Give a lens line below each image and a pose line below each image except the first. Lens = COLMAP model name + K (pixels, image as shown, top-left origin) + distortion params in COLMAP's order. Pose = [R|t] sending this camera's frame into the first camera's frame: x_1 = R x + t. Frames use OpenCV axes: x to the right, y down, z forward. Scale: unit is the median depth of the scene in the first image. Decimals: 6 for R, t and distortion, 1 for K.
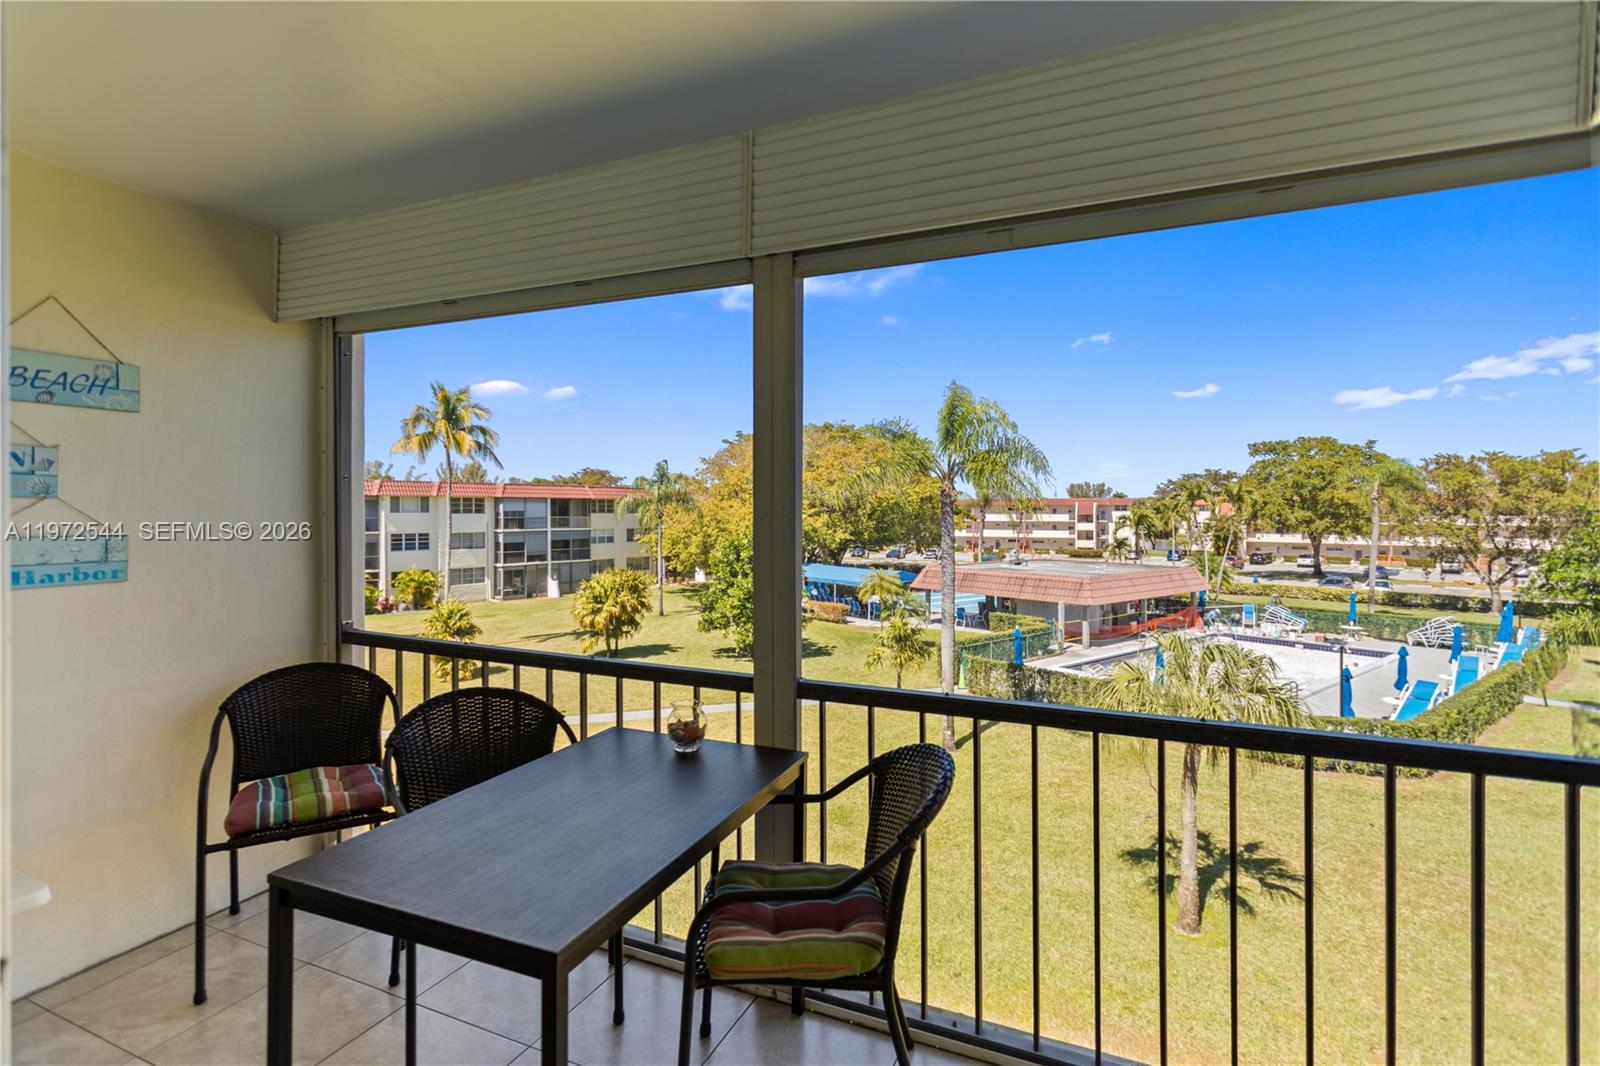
lens RADIAL K [[770.6, 0, 789.4], [0, 770.6, 518.3], [0, 0, 1]] dist [0.008376, 0.000631]
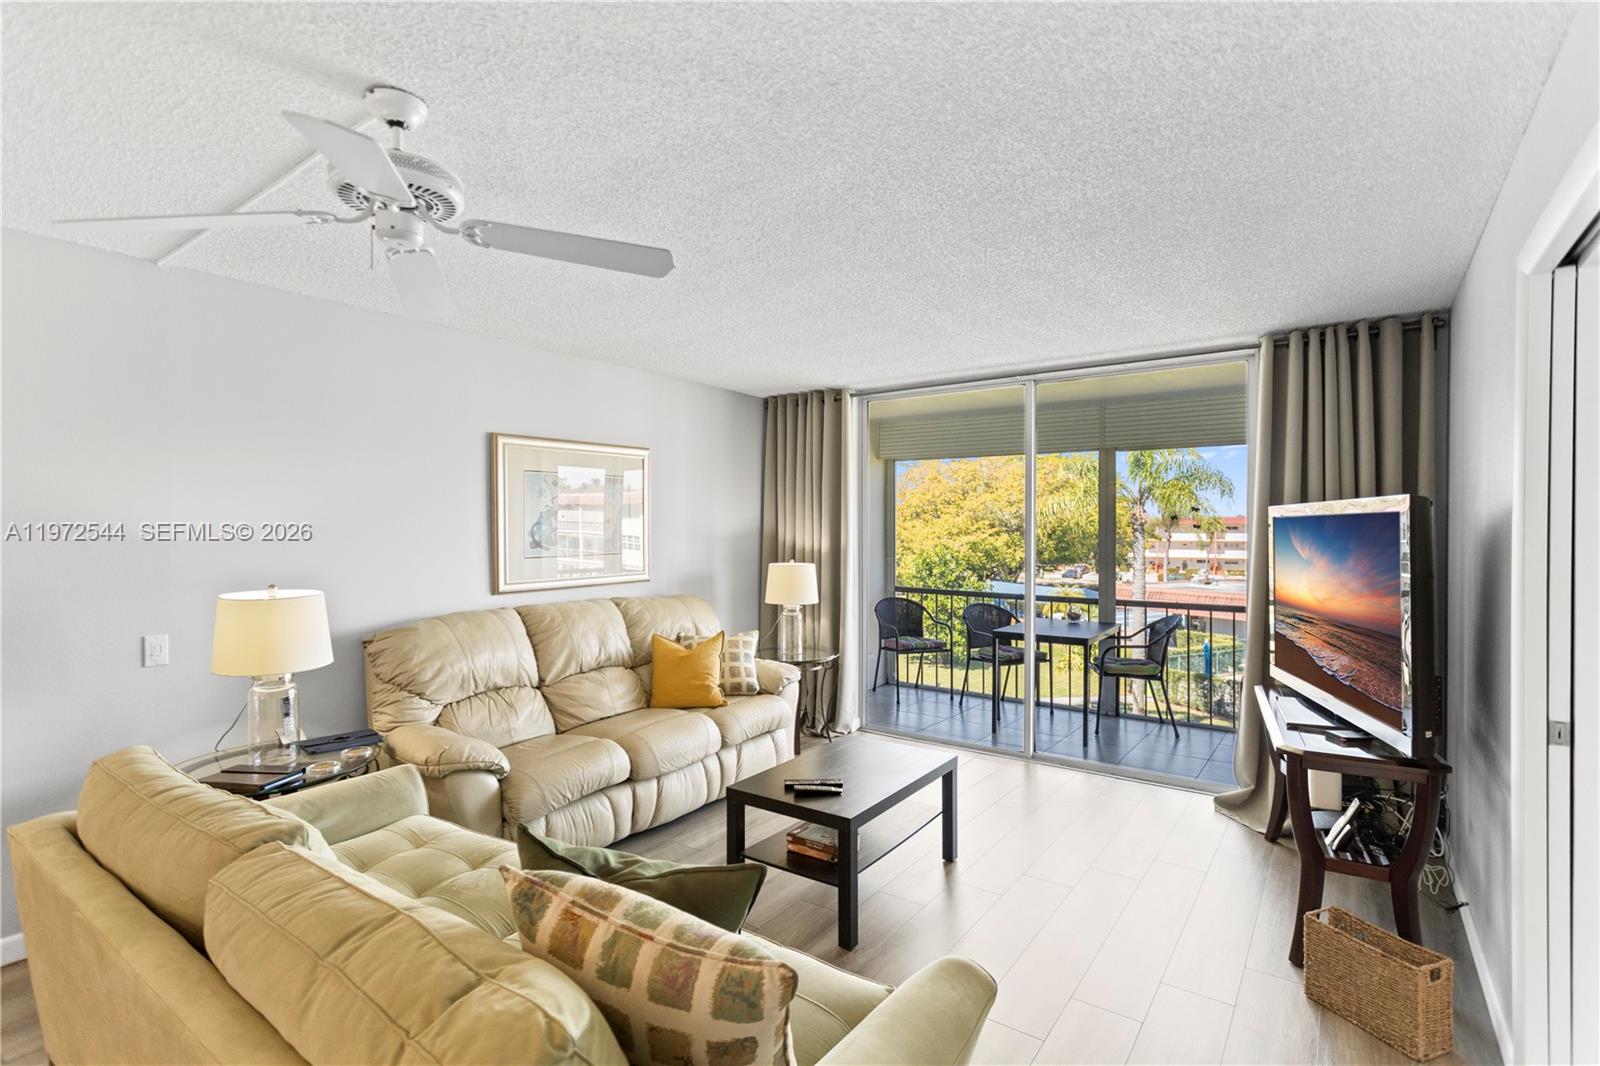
lens RADIAL K [[769.7, 0, 789.2], [0, 769.7, 537.8], [0, 0, 1]] dist [-0.000151, 0.000342]
pose [[0.977922, 0.000465, -0.208972, -0.028417], [-0.000393, 1.000000, 0.000384, -0.000419], [0.208972, -0.000294, 0.977922, -0.099873]]
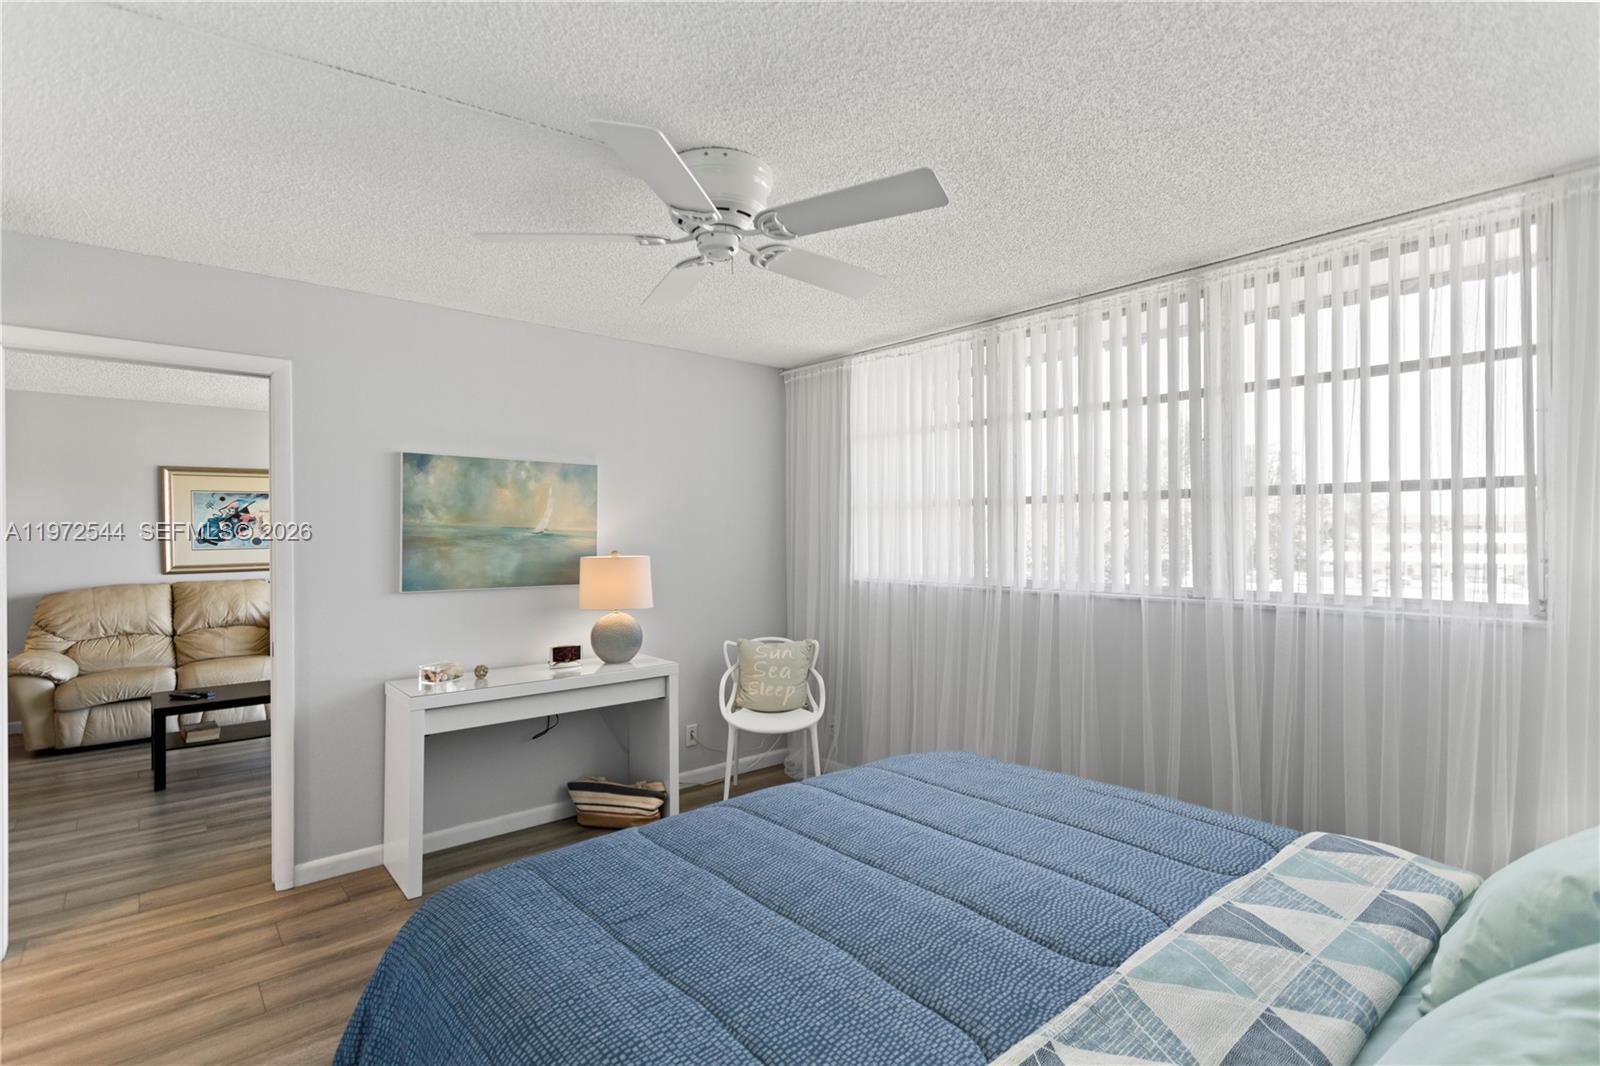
lens RADIAL K [[762.0, 0, 786.2], [0, 762.0, 536.0], [0, 0, 1]] dist [-0.001726, -0.000262]
pose [[0.899051, -0.005208, -0.437812, 0.080108], [0.004075, 0.999985, -0.003526, 0.000539], [0.437824, 0.001386, 0.899060, -0.090605]]
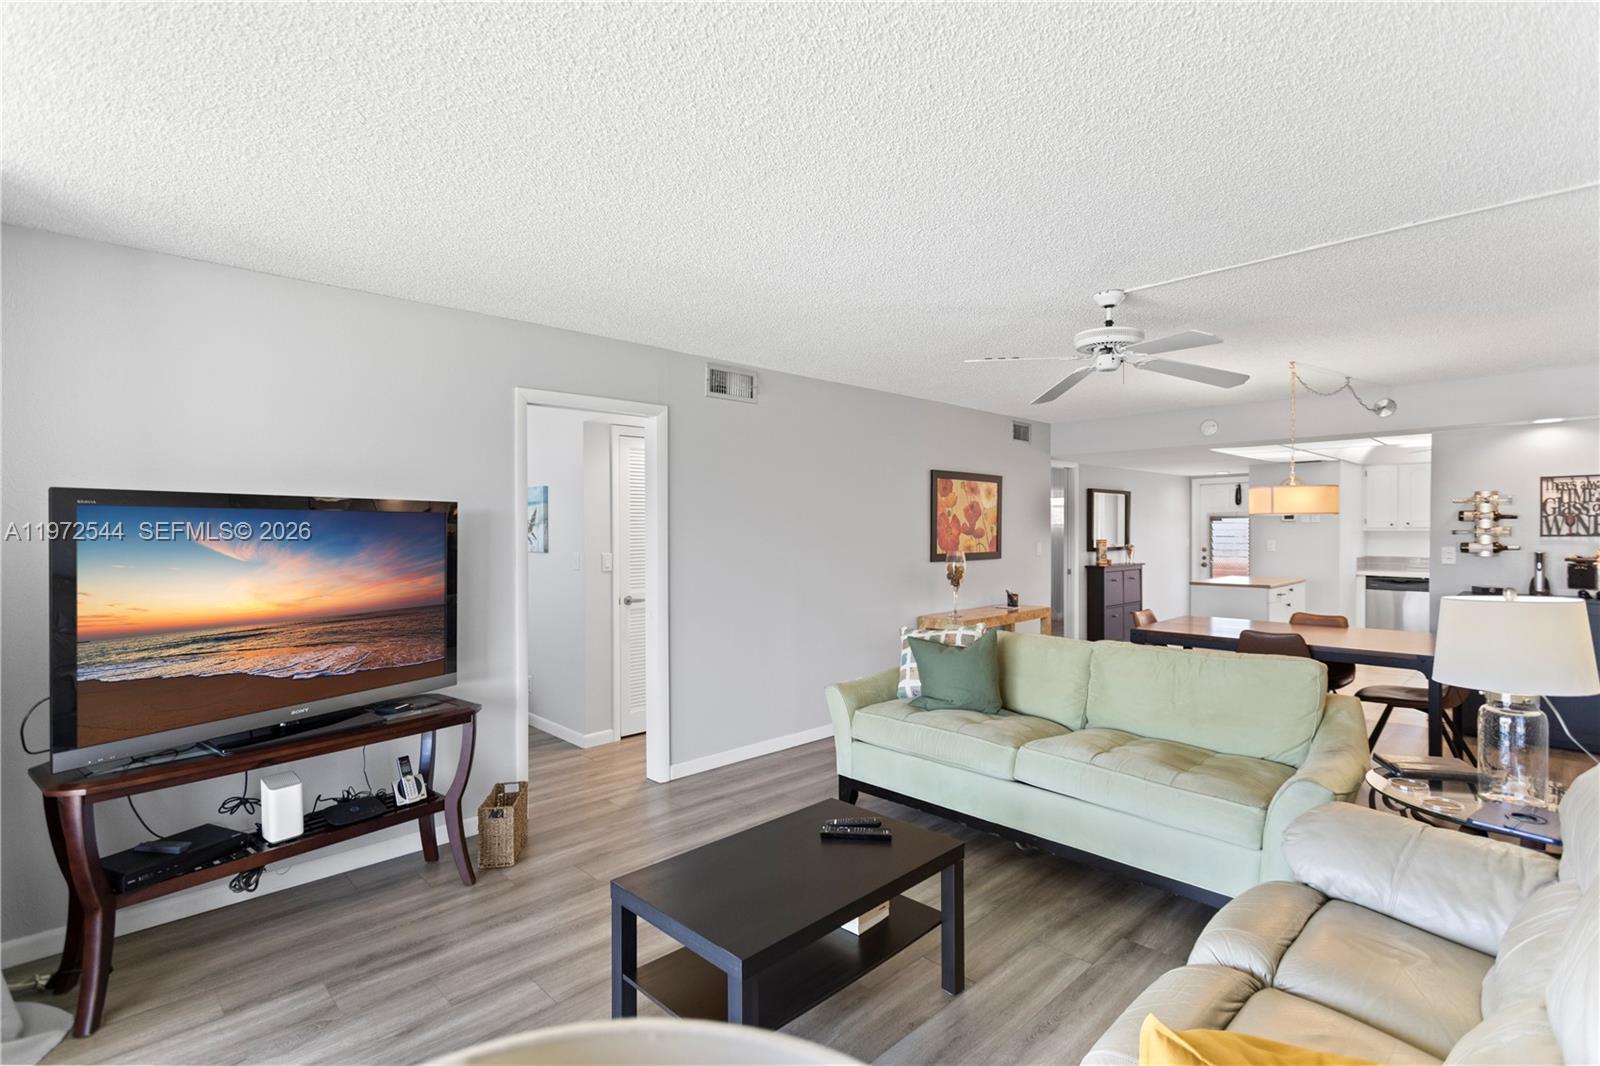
lens RADIAL K [[755.6, 0, 795.0], [0, 755.6, 529.6], [0, 0, 1]] dist [0.004369, 0.000477]
pose [[-0.926733, -0.002158, 0.375714, -0.057656], [0.002513, 0.999926, 0.011940, -0.001335], [-0.375712, 0.012009, -0.926659, 0.022408]]
